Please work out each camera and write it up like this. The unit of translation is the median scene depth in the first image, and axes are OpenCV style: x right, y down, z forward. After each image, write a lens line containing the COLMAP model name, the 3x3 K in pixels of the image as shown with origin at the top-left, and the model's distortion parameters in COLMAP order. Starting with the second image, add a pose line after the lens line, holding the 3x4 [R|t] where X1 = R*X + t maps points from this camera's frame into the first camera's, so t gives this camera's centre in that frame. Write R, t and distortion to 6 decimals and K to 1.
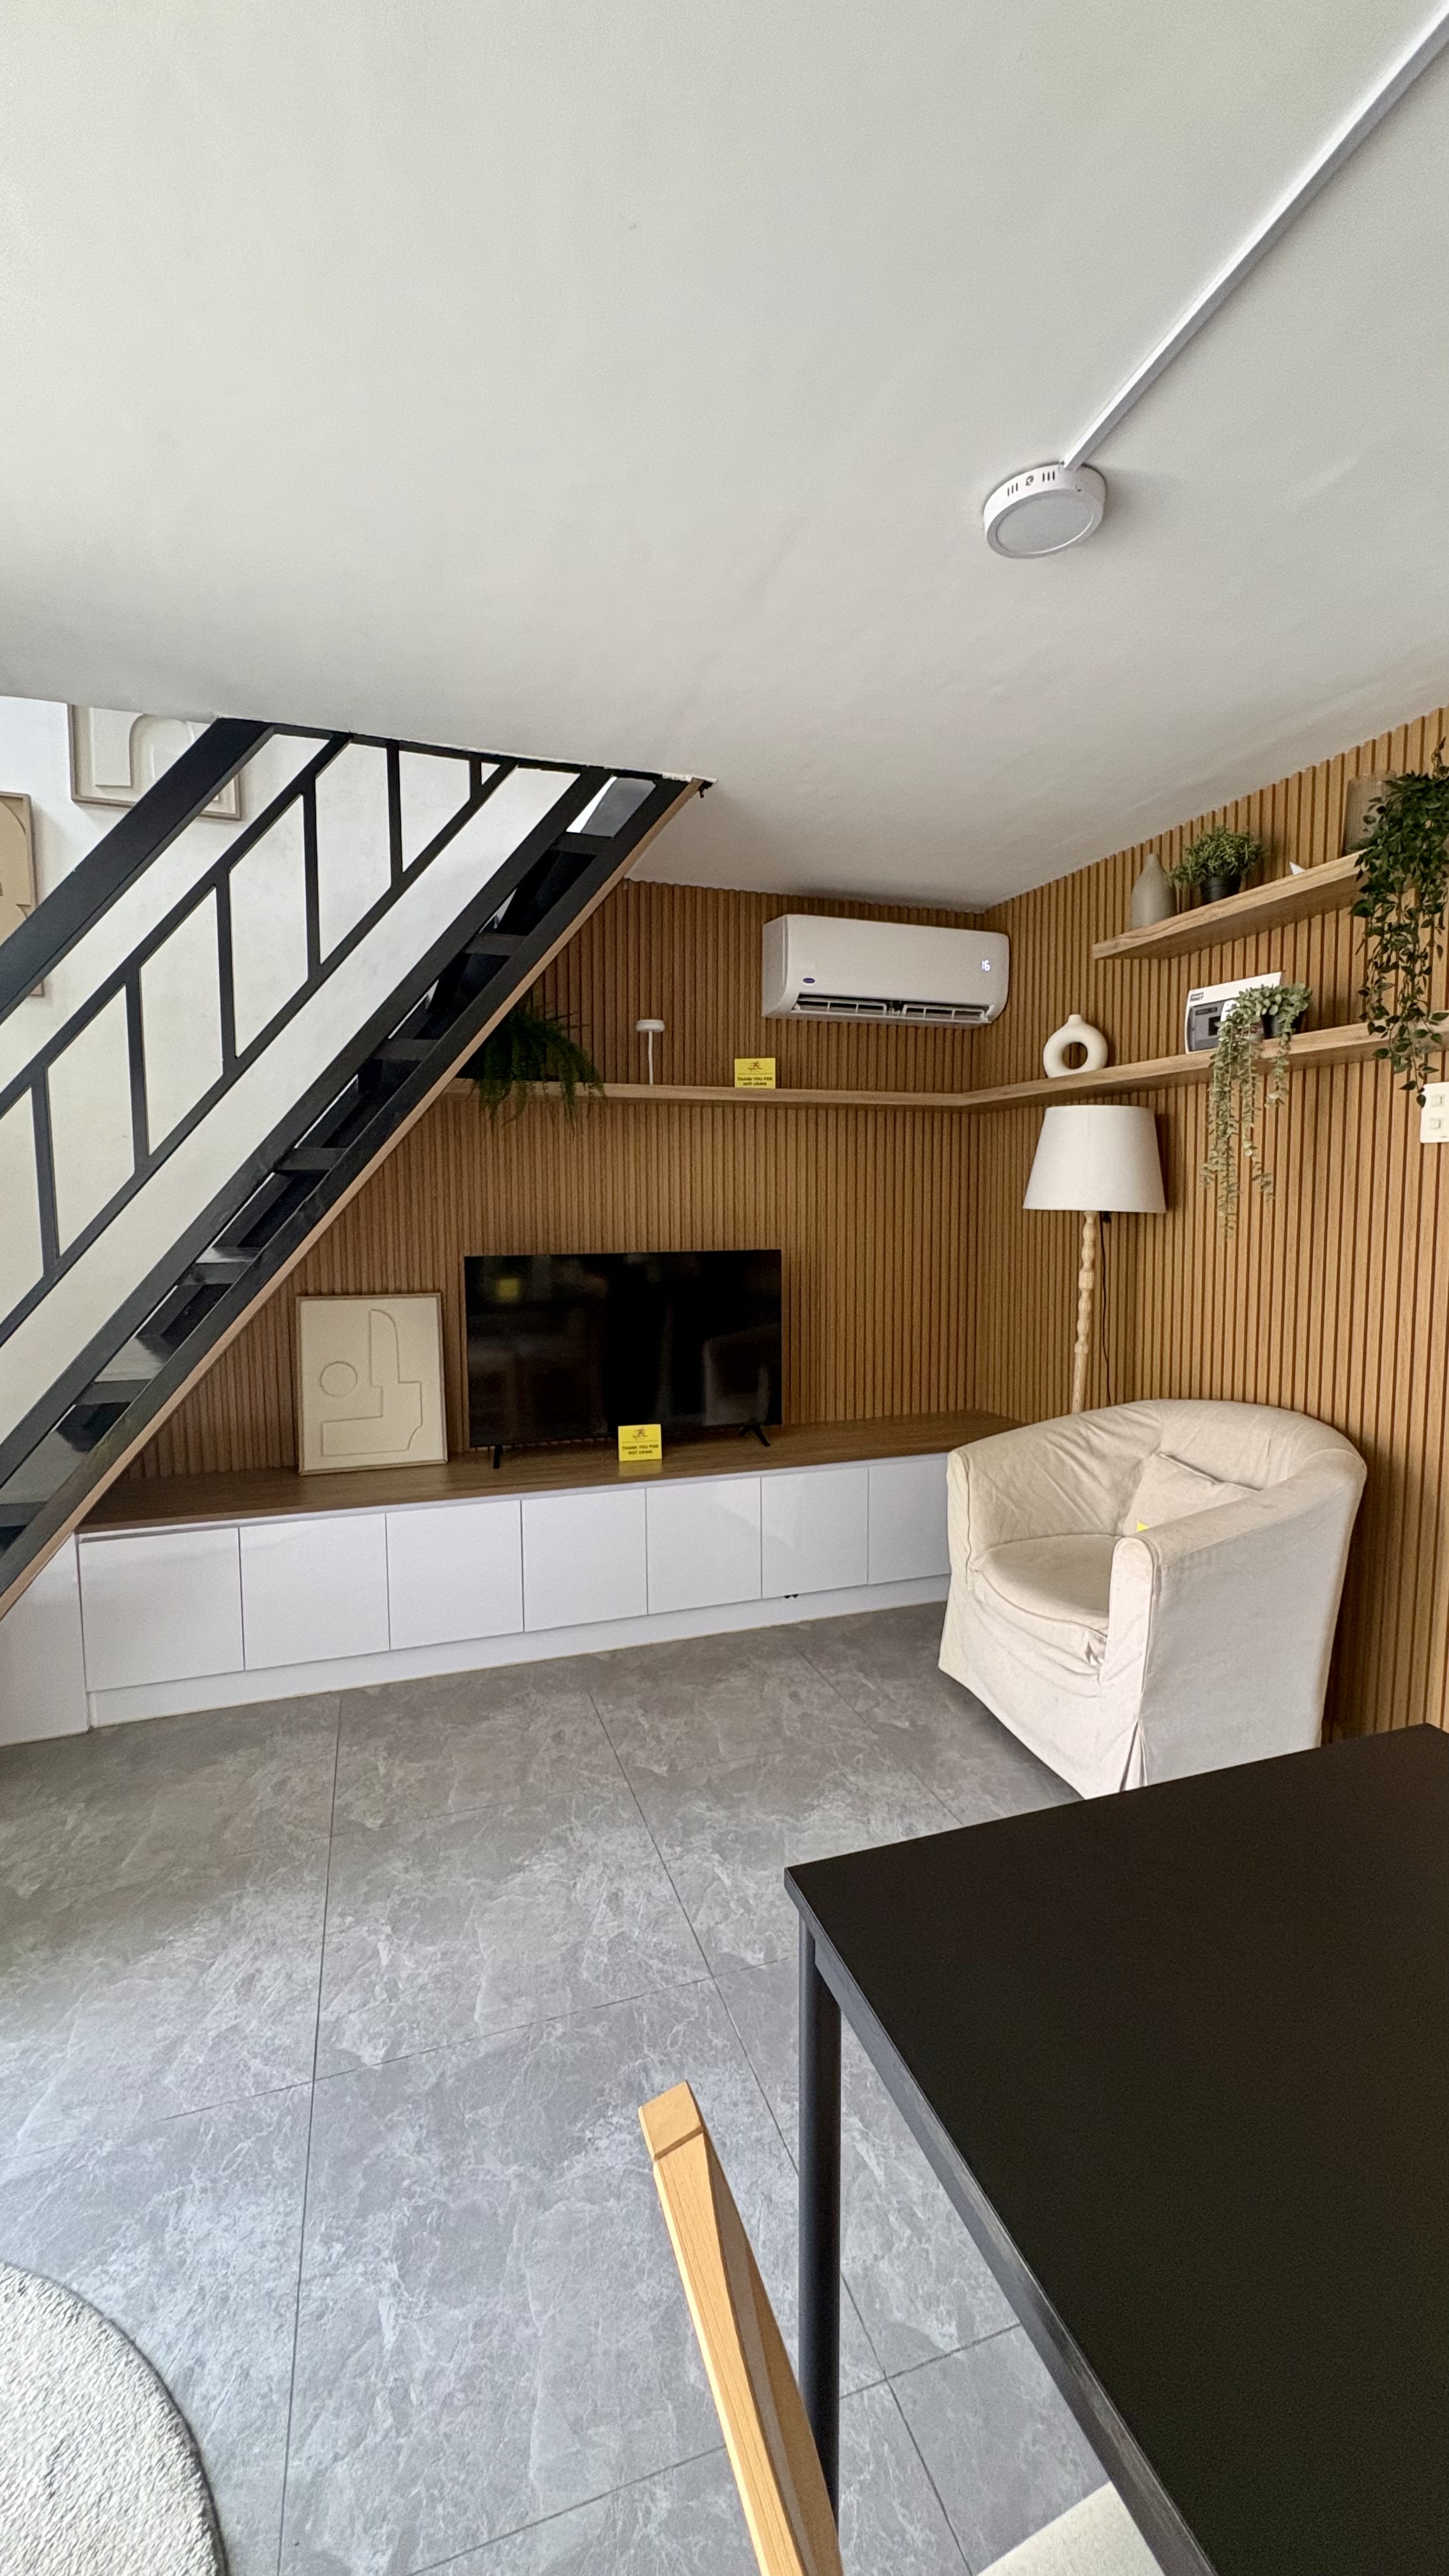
lens RADIAL K [[1022.0, 0, 724.2], [0, 1022.0, 1280.3], [0, 0, 1]] dist [-0.000510, 0.001628]
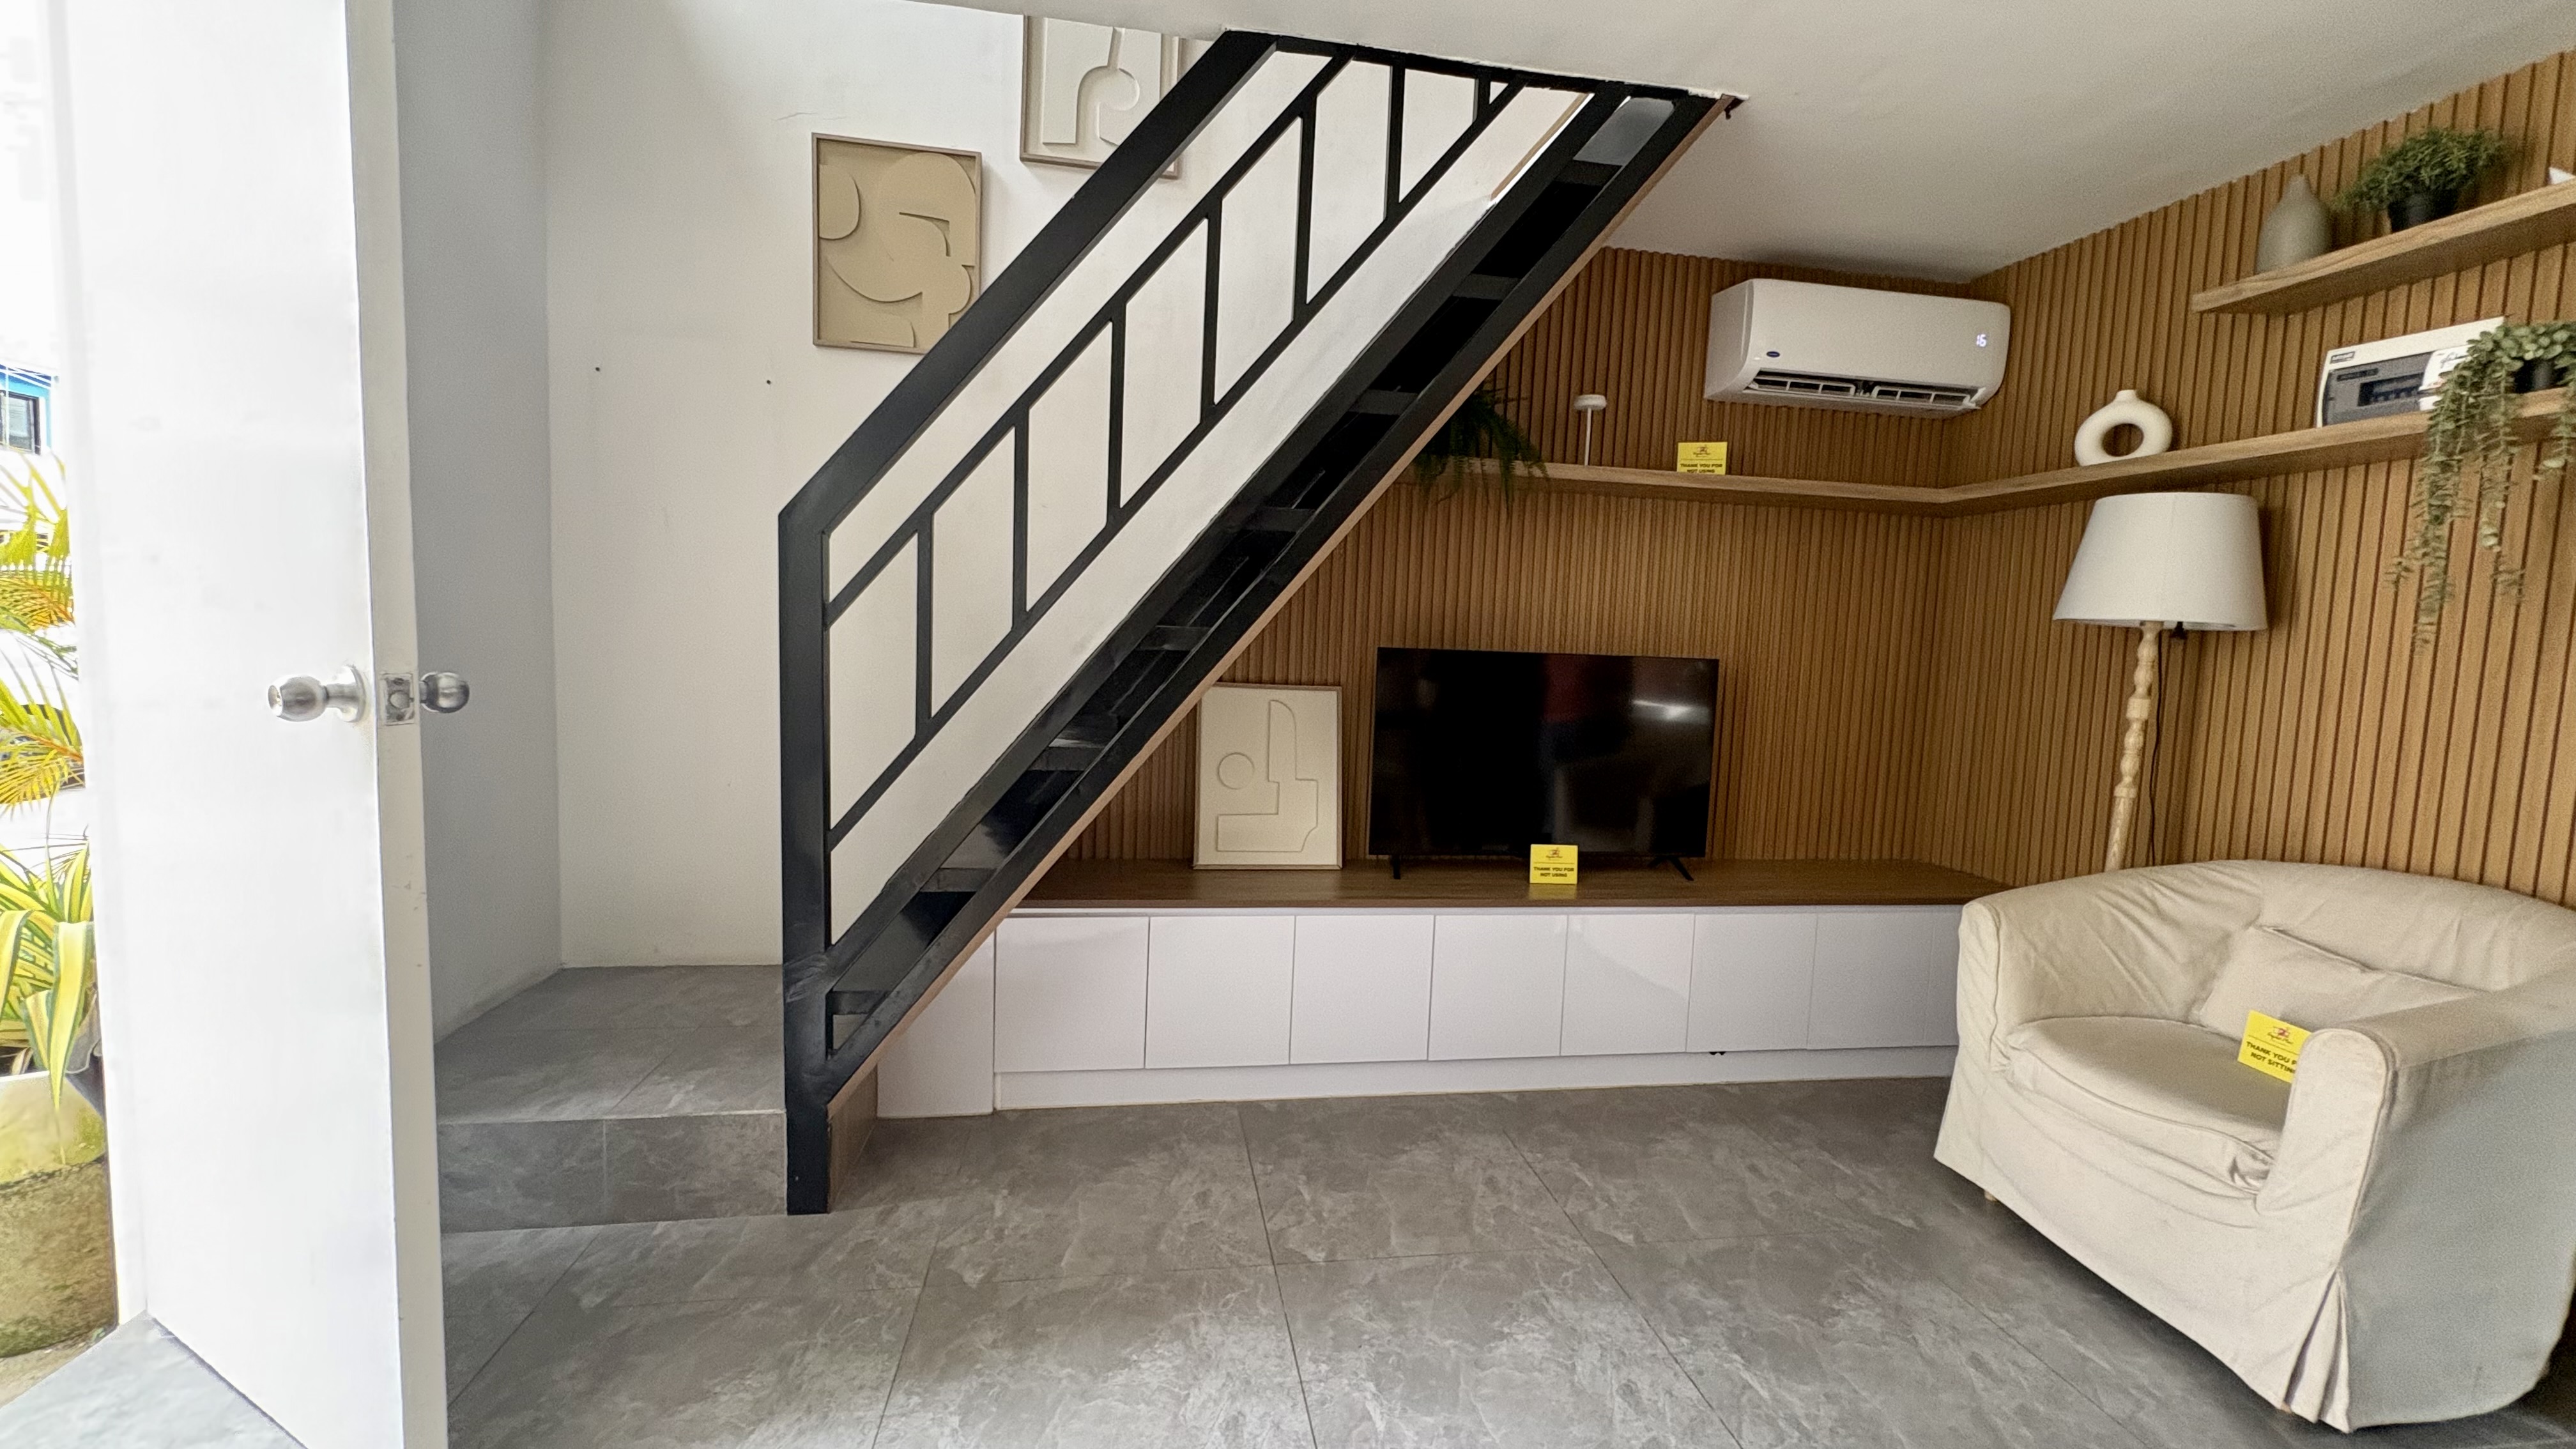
lens RADIAL K [[1022.0, 0, 1293.4], [0, 1022.0, 713.6], [0, 0, 1]] dist [-0.000510, 0.001628]
pose [[0.985223, 0.055875, -0.161906, -0.198042], [-0.056345, 0.998410, 0.001696, 0.043989], [0.161744, 0.007452, 0.986805, 0.085737]]
